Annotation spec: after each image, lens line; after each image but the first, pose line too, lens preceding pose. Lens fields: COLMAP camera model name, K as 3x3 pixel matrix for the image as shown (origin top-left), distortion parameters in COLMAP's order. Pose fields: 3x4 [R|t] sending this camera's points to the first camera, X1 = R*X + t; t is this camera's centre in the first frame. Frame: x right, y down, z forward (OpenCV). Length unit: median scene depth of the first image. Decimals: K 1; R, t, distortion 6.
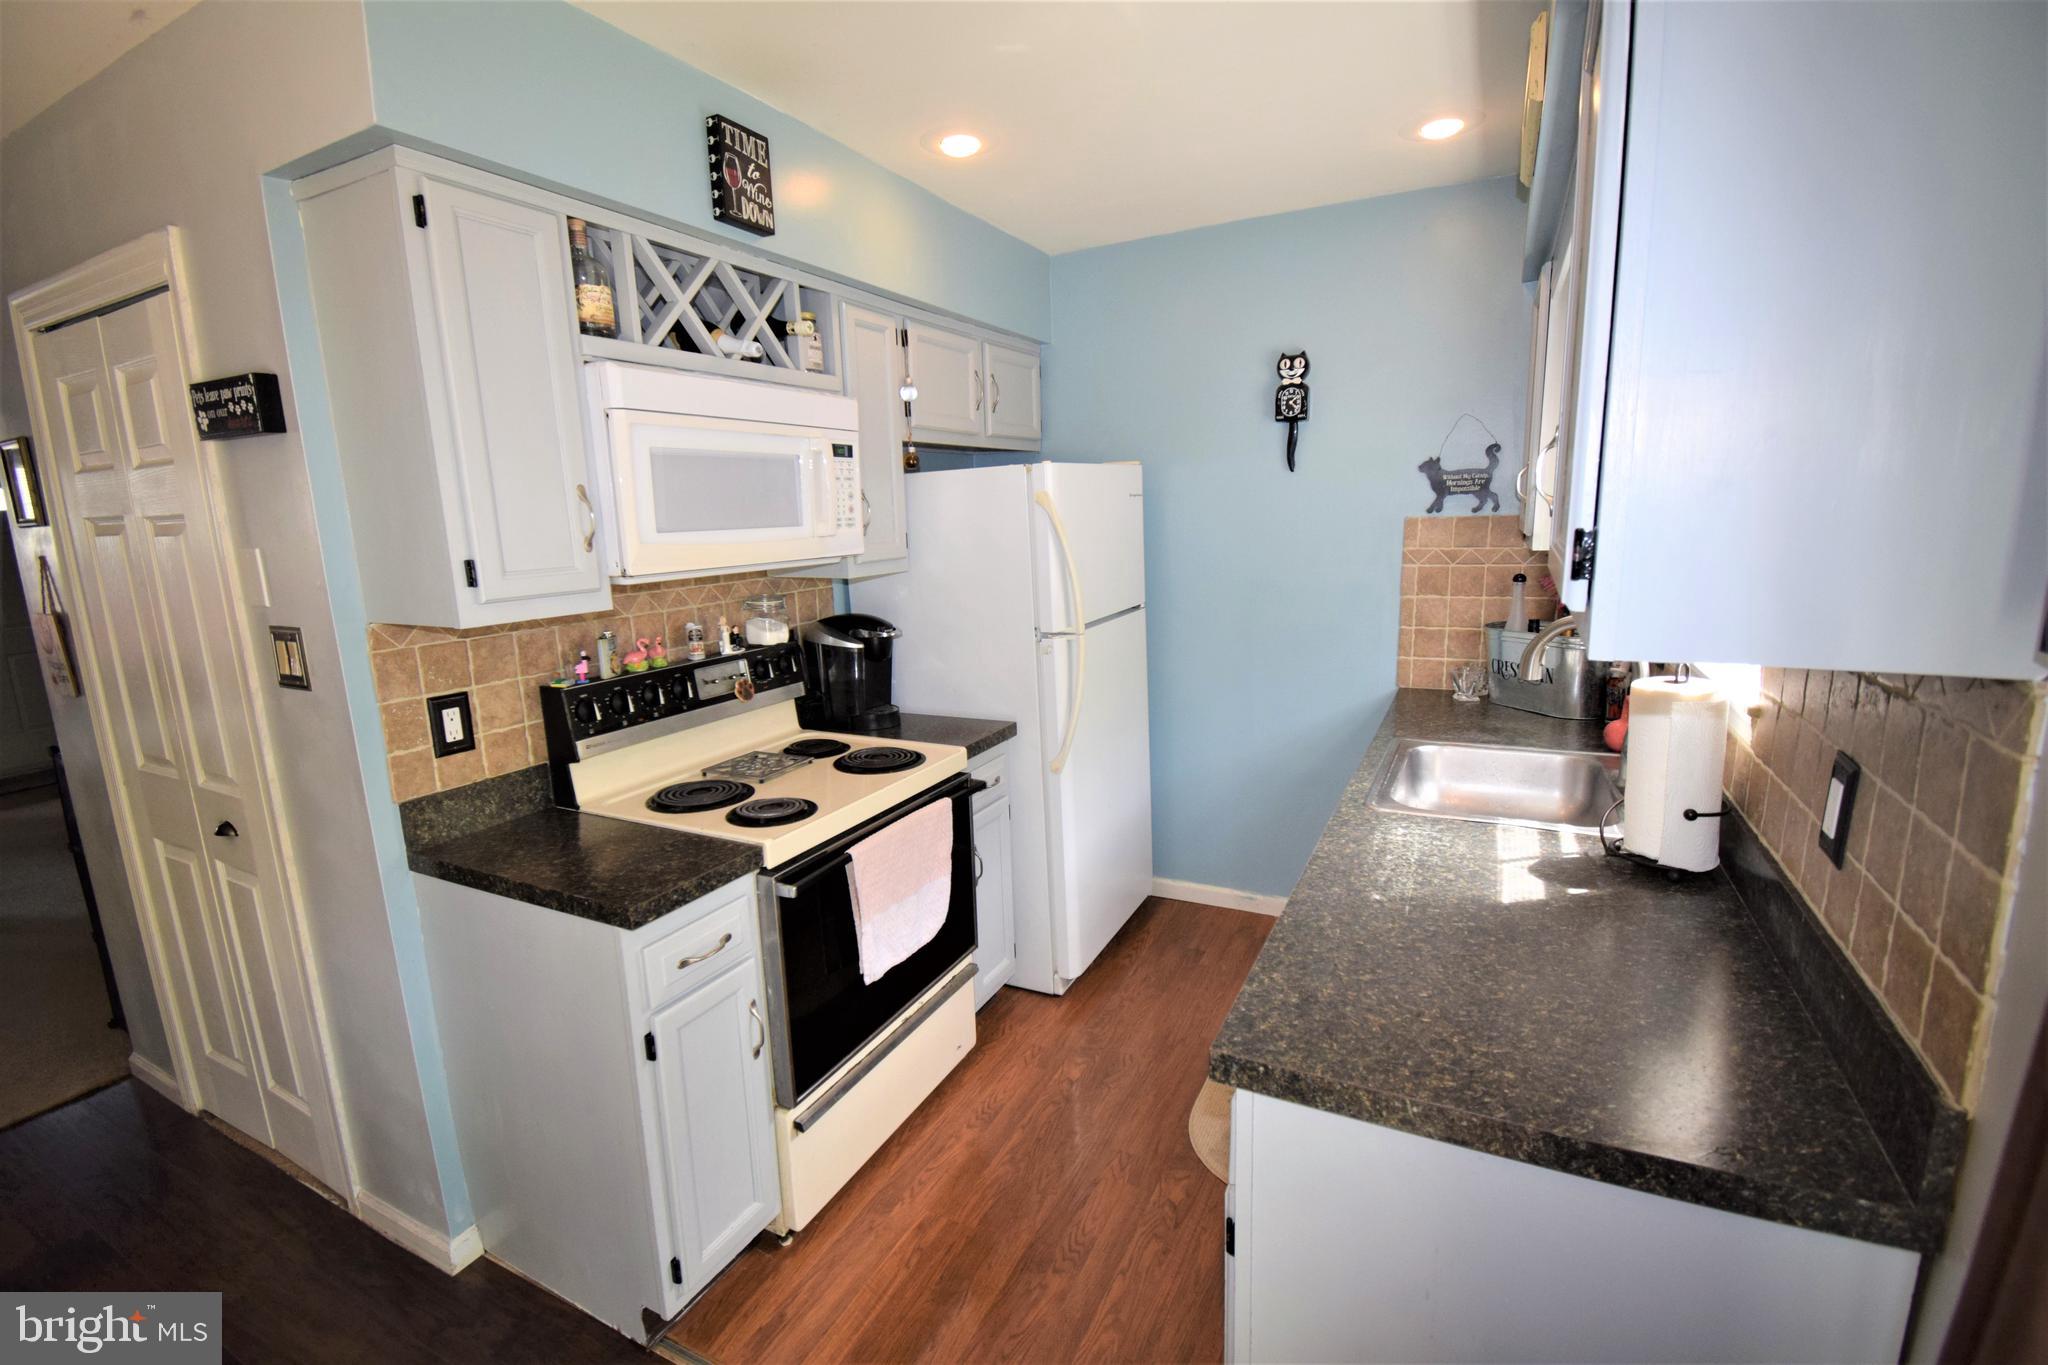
lens RADIAL K [[898.9, 0, 1022.2], [0, 898.9, 680.7], [0, 0, 1]] dist [0.023612, -0.029463]
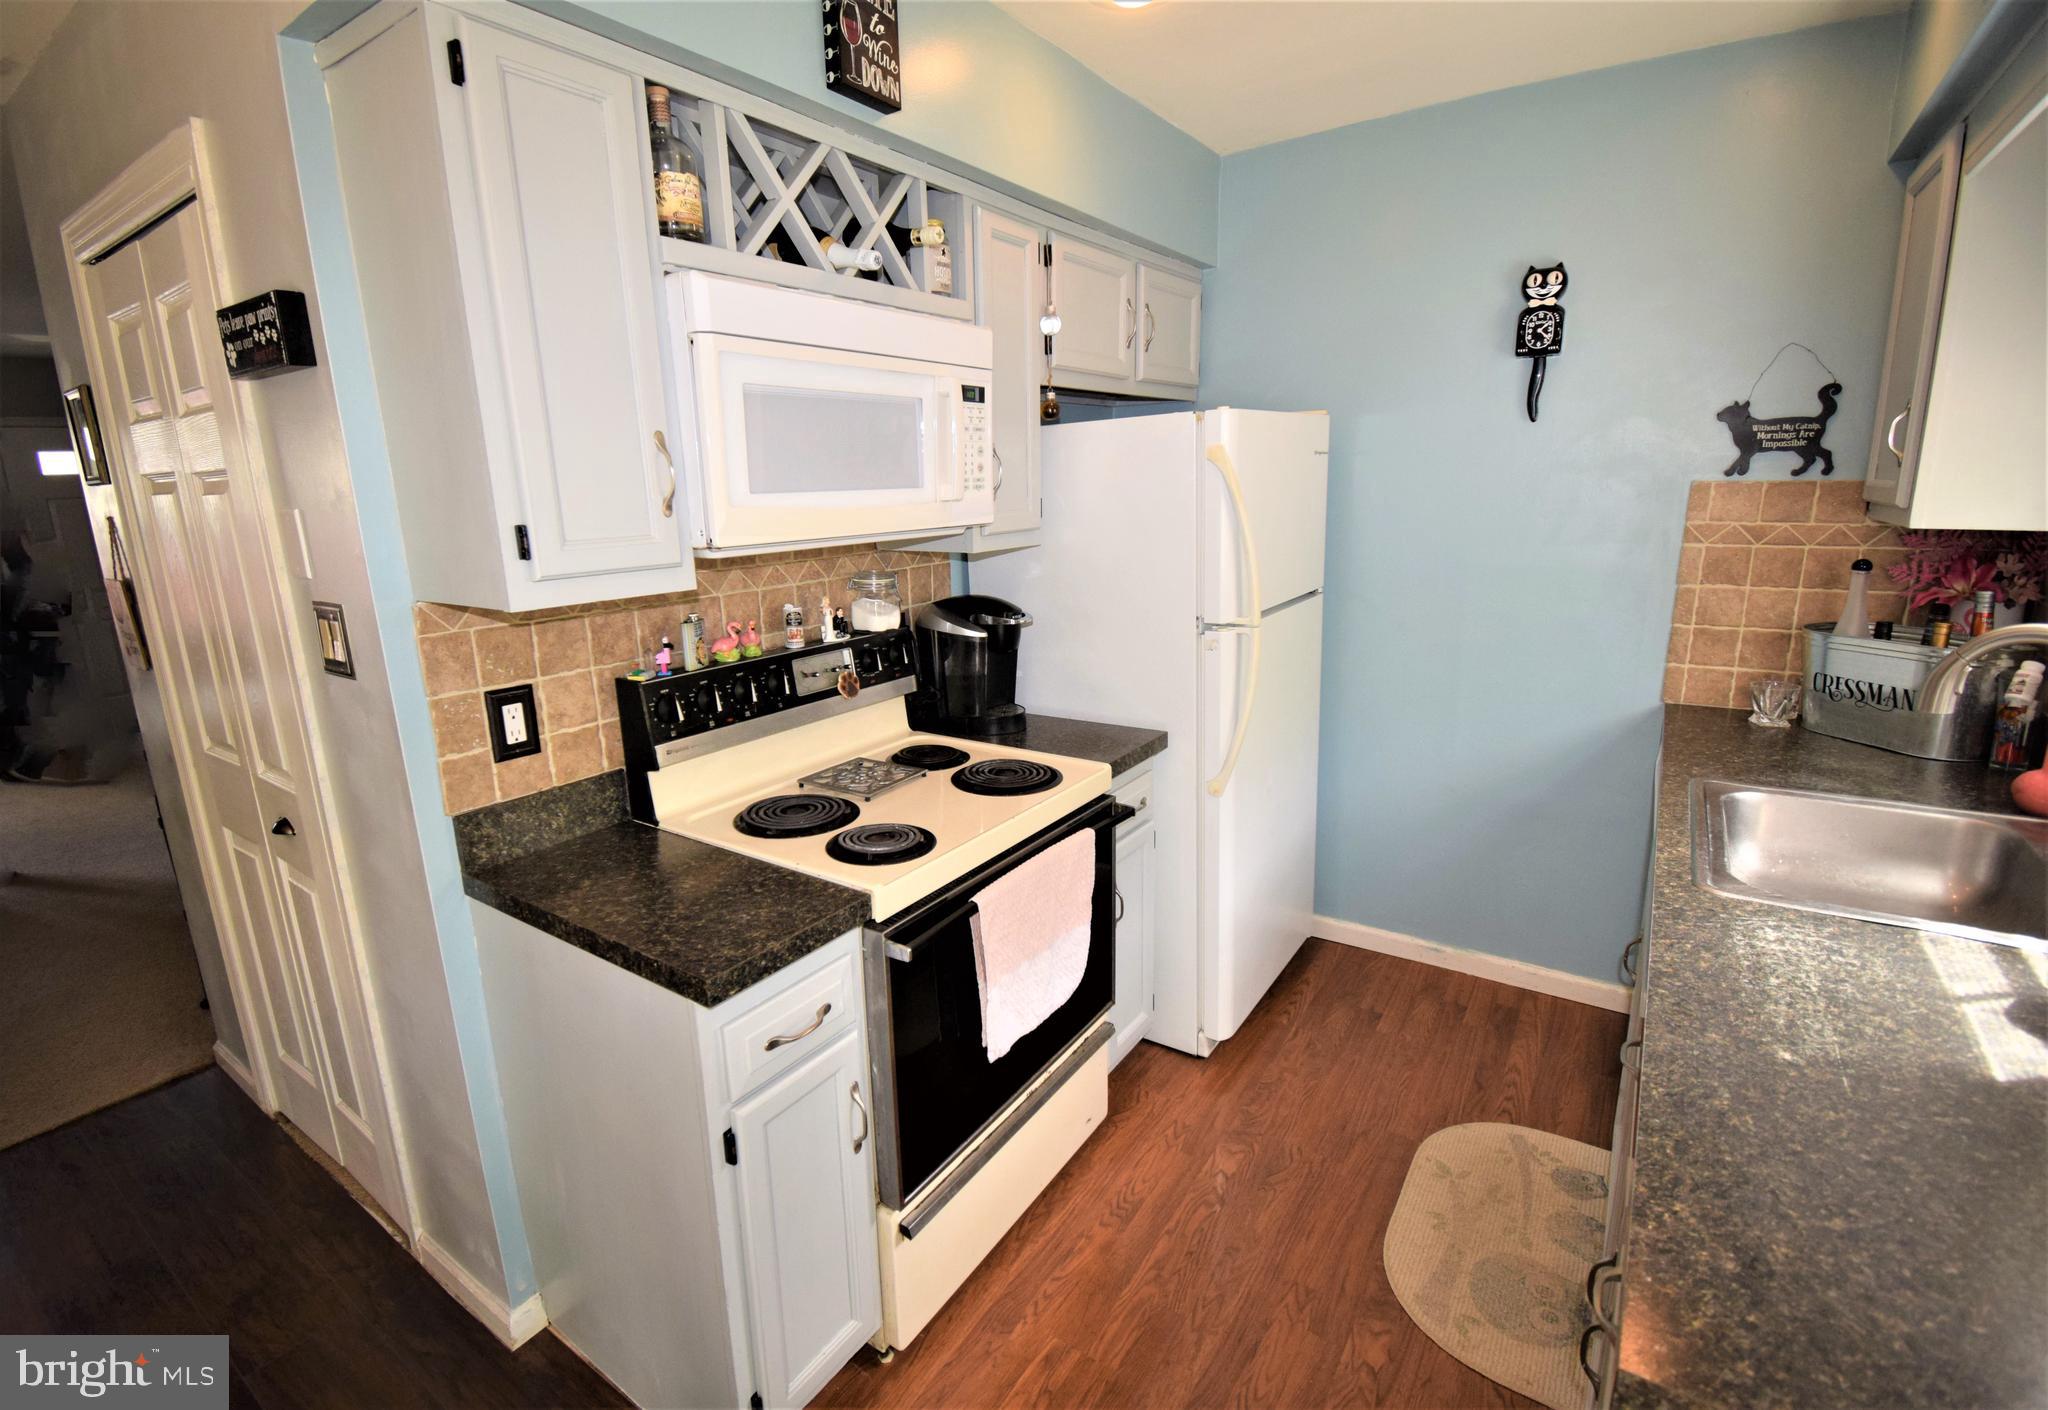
lens RADIAL K [[930.4, 0, 989.2], [0, 930.4, 704.5], [0, 0, 1]] dist [0.022139, -0.028468]
pose [[0.989665, 0.035482, -0.138940, -0.056780], [-0.028625, 0.998286, 0.051042, -0.019695], [0.140513, -0.046537, 0.988985, 0.156468]]
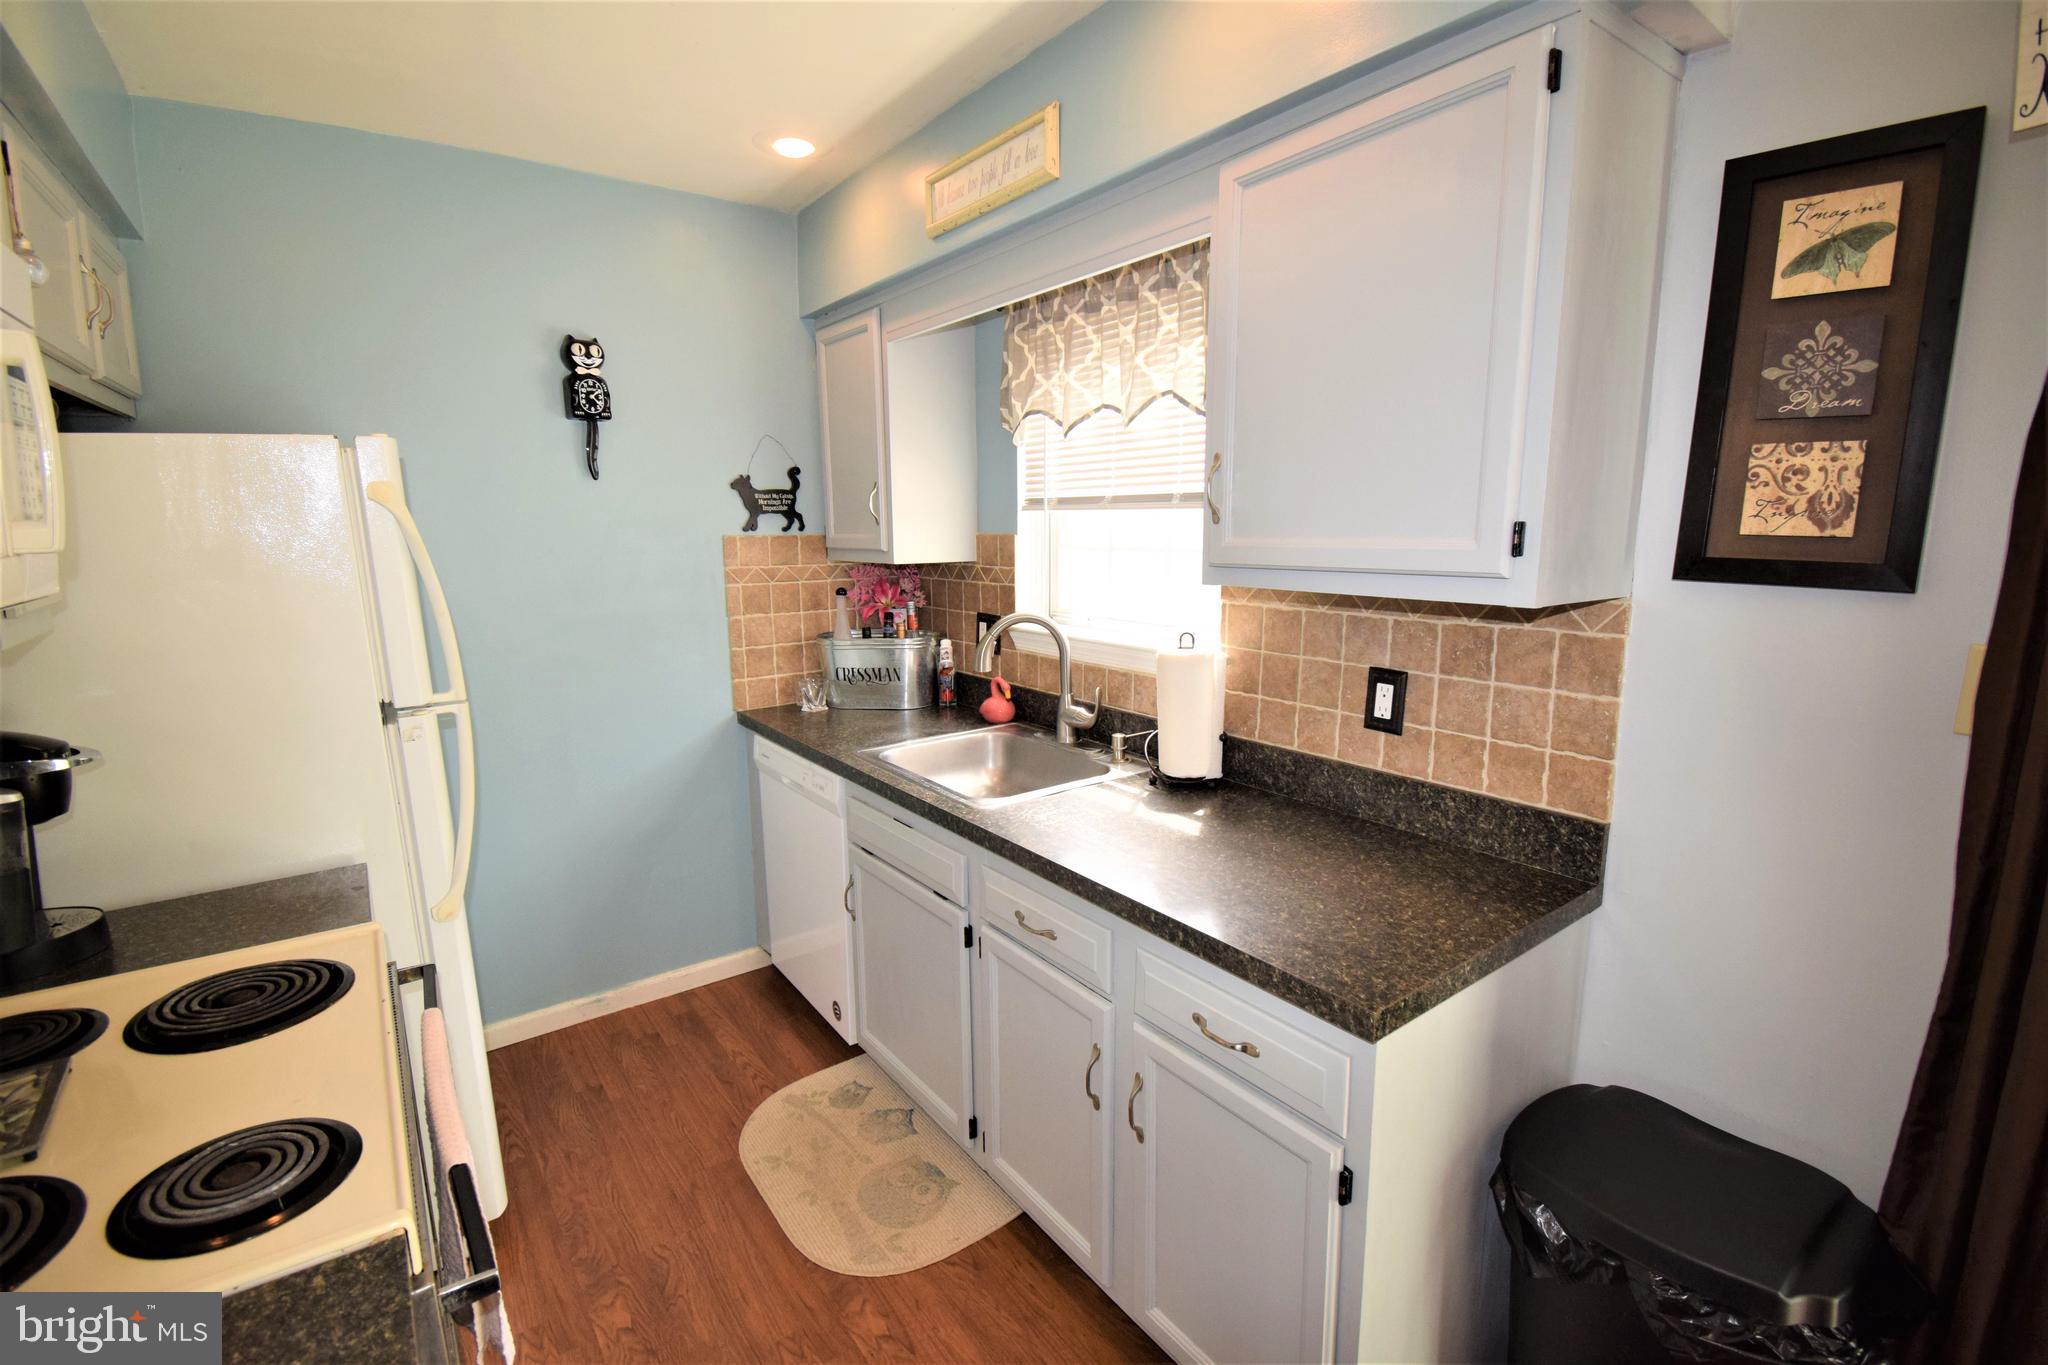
lens RADIAL K [[898.9, 0, 1022.2], [0, 898.9, 680.7], [0, 0, 1]] dist [0.023612, -0.029463]
pose [[0.443015, -0.129488, 0.887114, -0.371865], [0.161041, 0.984913, 0.063341, -0.046578], [-0.881932, 0.114801, 0.457184, 0.362617]]
